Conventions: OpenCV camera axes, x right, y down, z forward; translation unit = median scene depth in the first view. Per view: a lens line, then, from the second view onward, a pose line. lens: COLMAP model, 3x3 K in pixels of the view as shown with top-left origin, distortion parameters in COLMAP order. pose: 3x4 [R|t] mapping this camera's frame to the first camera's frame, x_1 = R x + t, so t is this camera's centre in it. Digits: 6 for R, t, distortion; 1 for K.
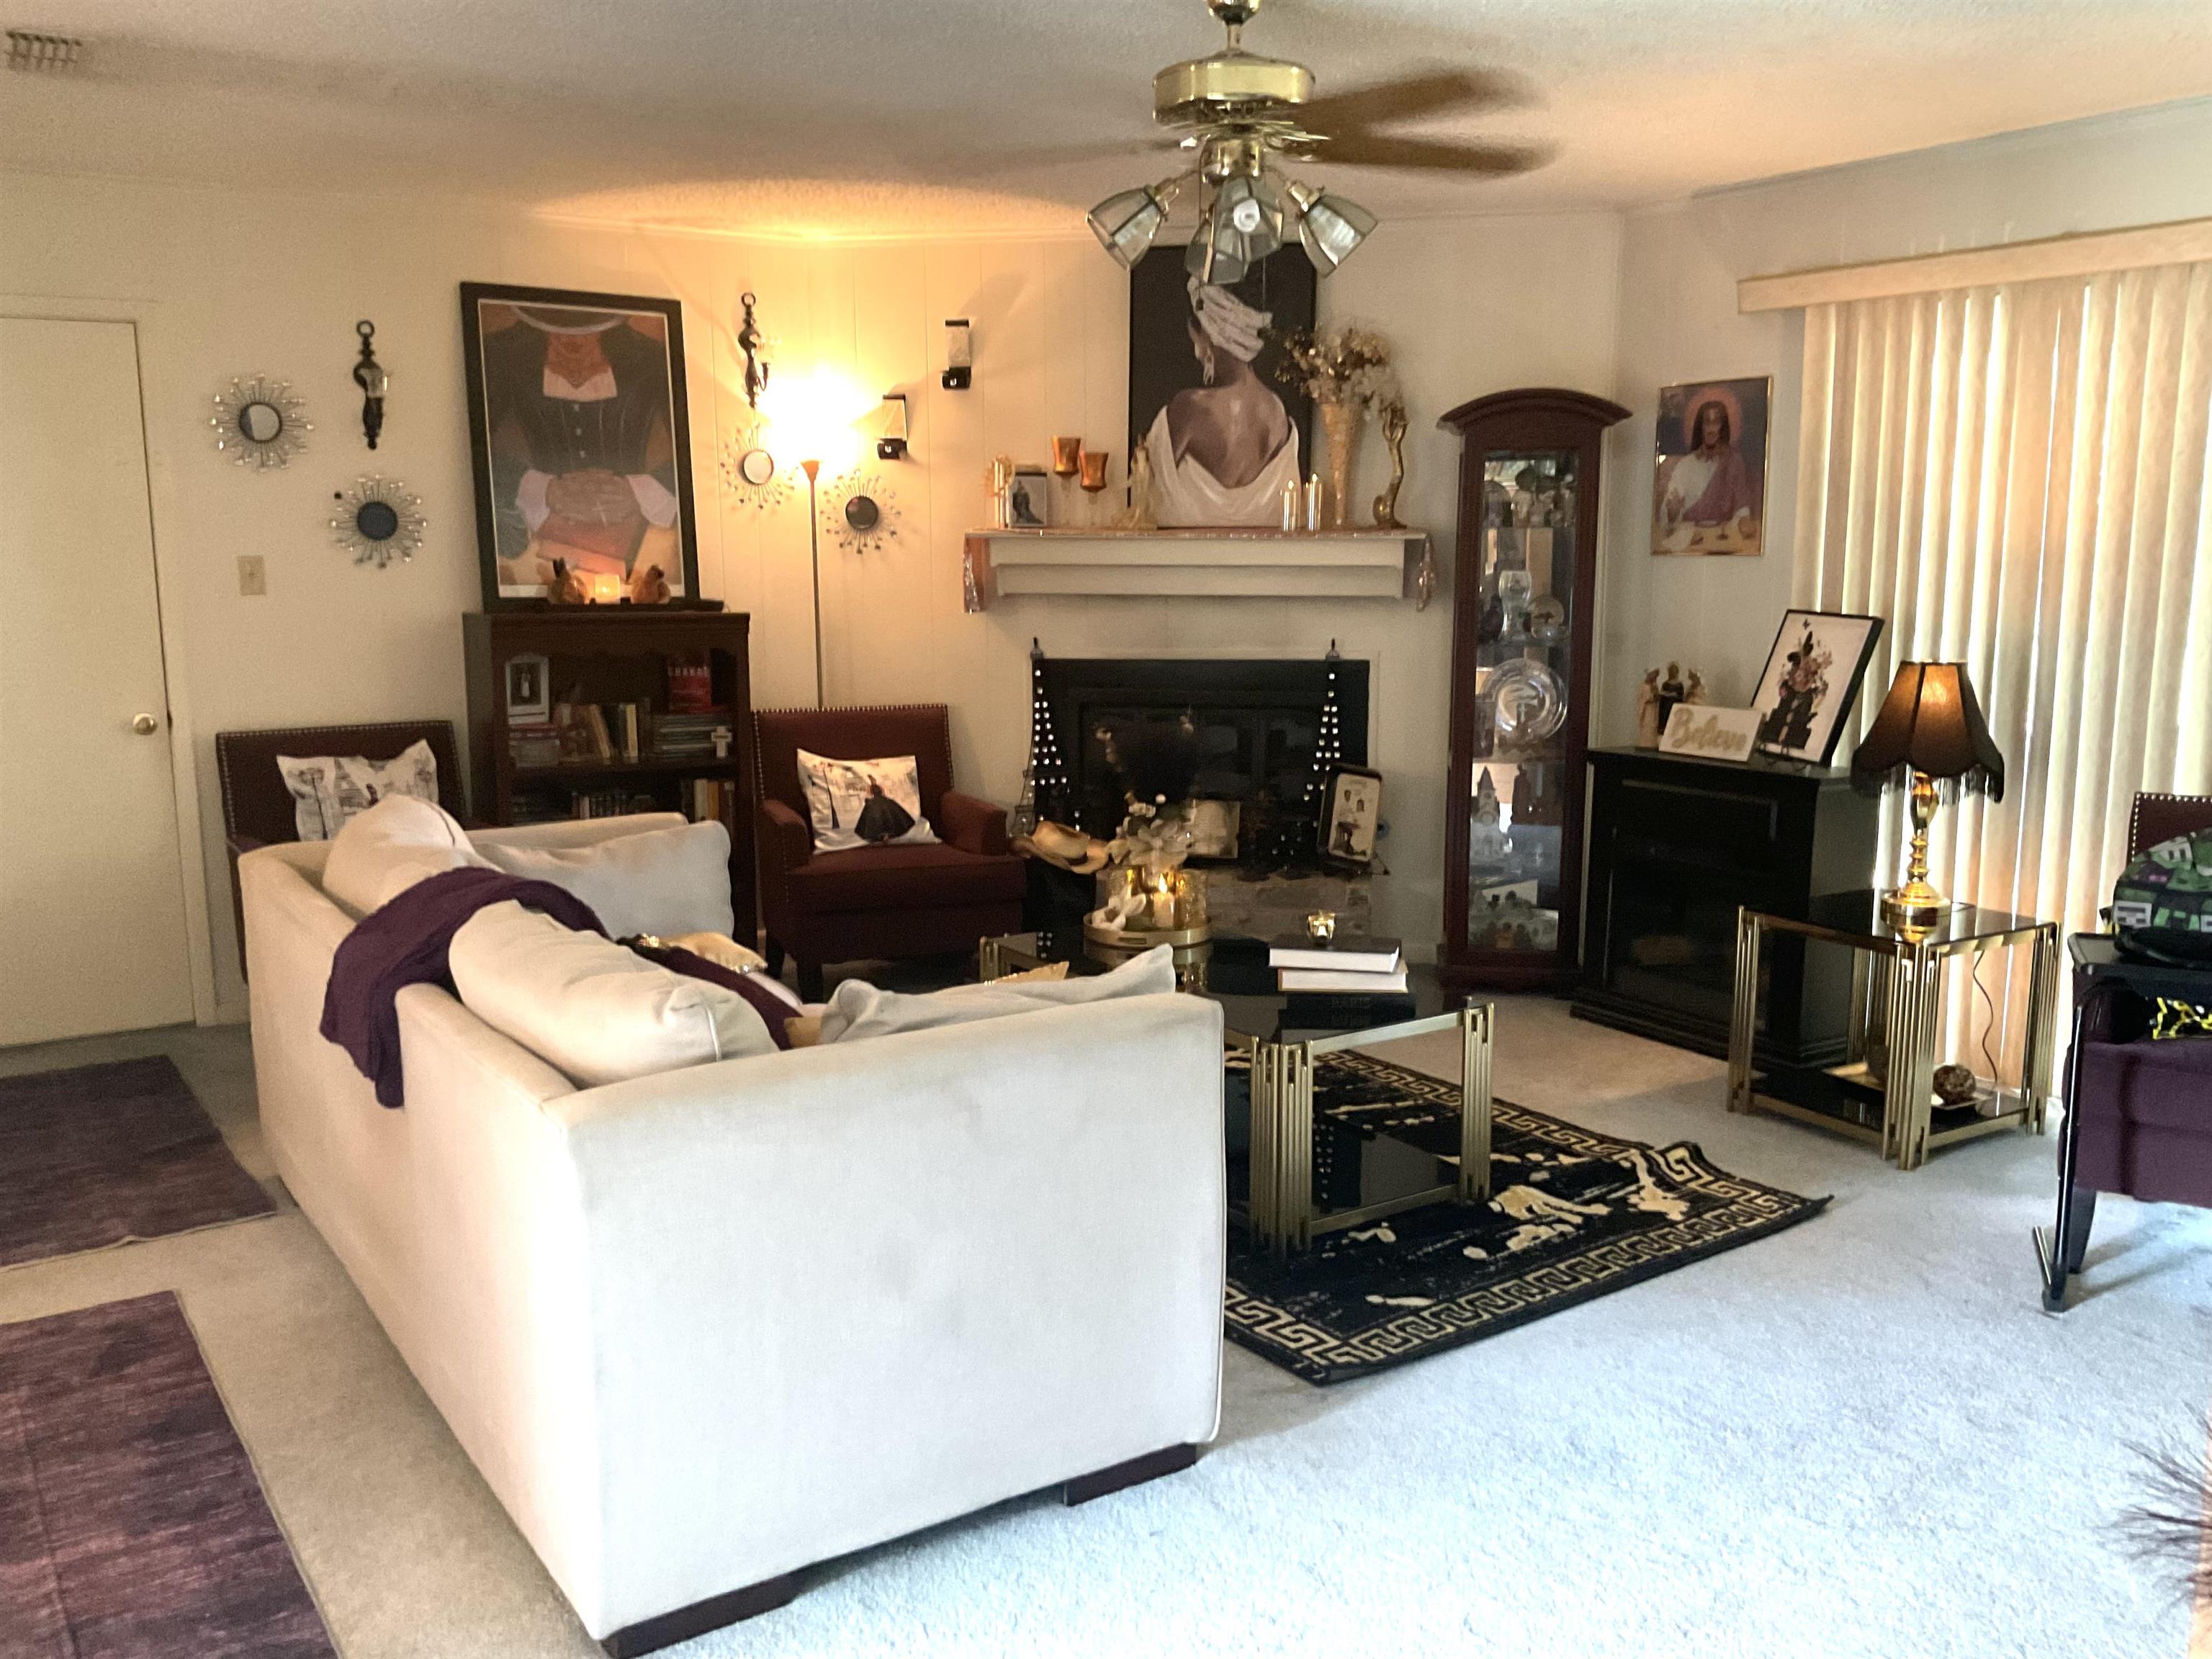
lens RADIAL K [[1847.6, 0, 1106.7], [0, 1847.6, 839.3], [0, 0, 1]] dist [-0.002152, -0.003533]
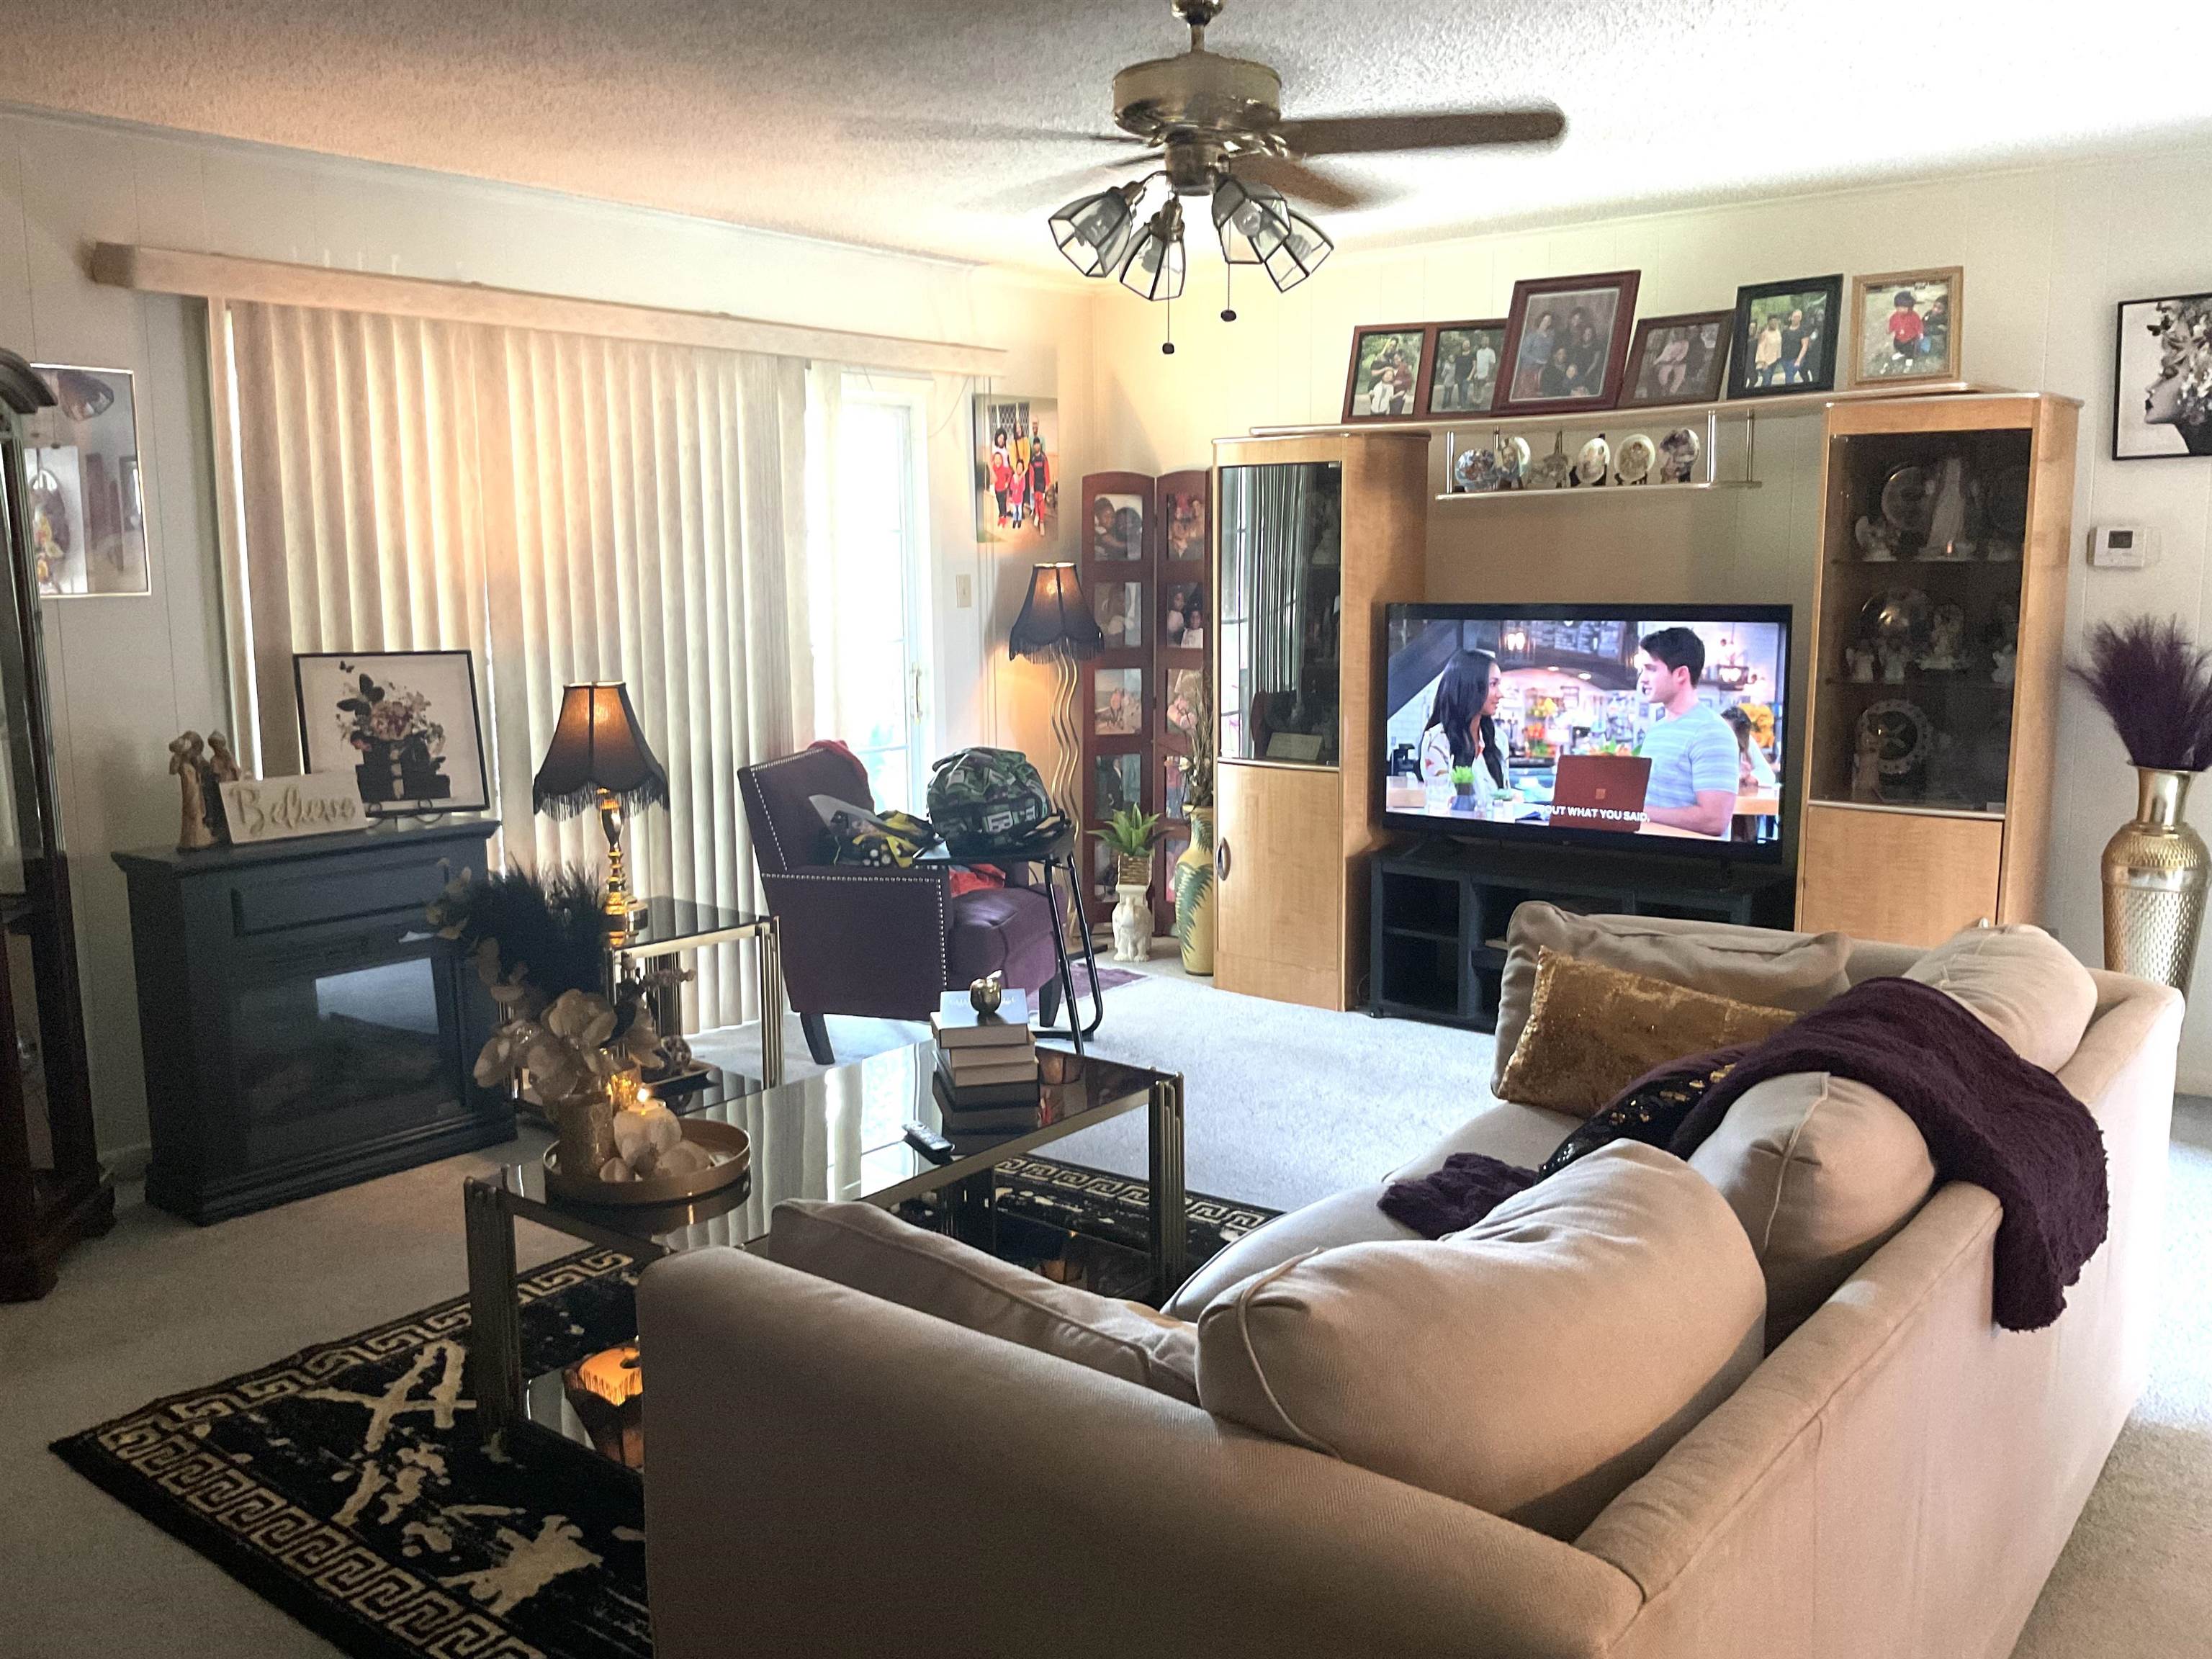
lens RADIAL K [[1847.6, 0, 1106.5], [0, 1847.6, 826.5], [0, 0, 1]] dist [-0.002152, -0.003533]
pose [[-0.293773, -0.137016, 0.946004, -0.600217], [0.150154, 0.970772, 0.187232, -0.161039], [-0.944008, 0.197051, -0.264613, 0.949275]]
